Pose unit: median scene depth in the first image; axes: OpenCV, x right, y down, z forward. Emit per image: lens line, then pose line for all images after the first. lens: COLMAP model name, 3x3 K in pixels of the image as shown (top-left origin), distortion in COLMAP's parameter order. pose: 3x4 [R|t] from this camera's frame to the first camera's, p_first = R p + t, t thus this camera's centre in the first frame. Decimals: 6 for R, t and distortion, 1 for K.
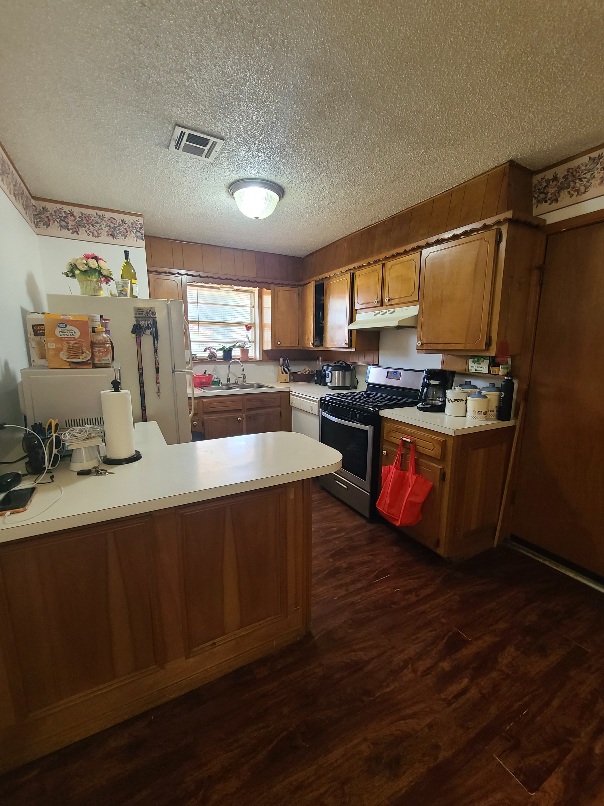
lens RADIAL K [[327.5, 0, 302.0], [0, 327.5, 403.0], [0, 0, 1]] dist [-0.000558, 0.000023]
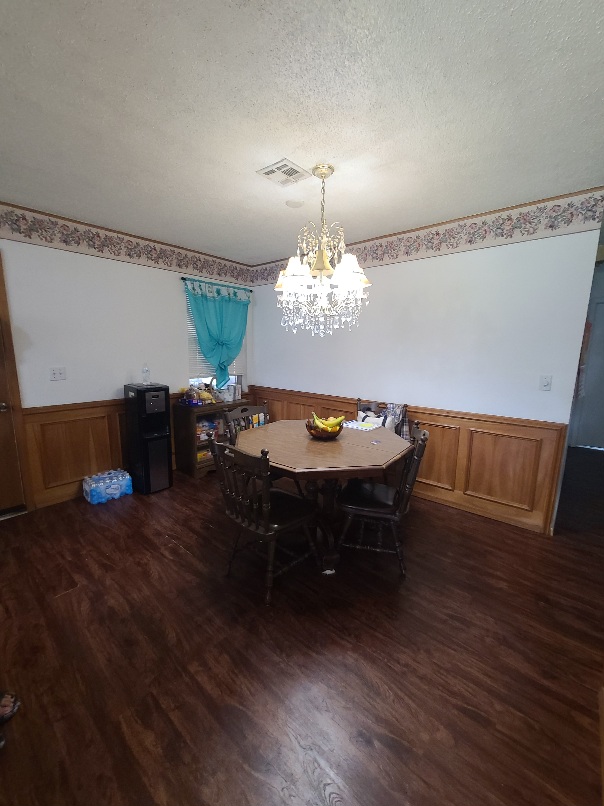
lens RADIAL K [[328.3, 0, 302.0], [0, 328.3, 403.0], [0, 0, 1]] dist [-0.000708, -0.000387]
pose [[-0.358445, -0.163497, 0.919122, -0.634789], [0.151312, 0.961351, 0.230018, -0.009134], [-0.921207, 0.221523, -0.319853, 0.105262]]
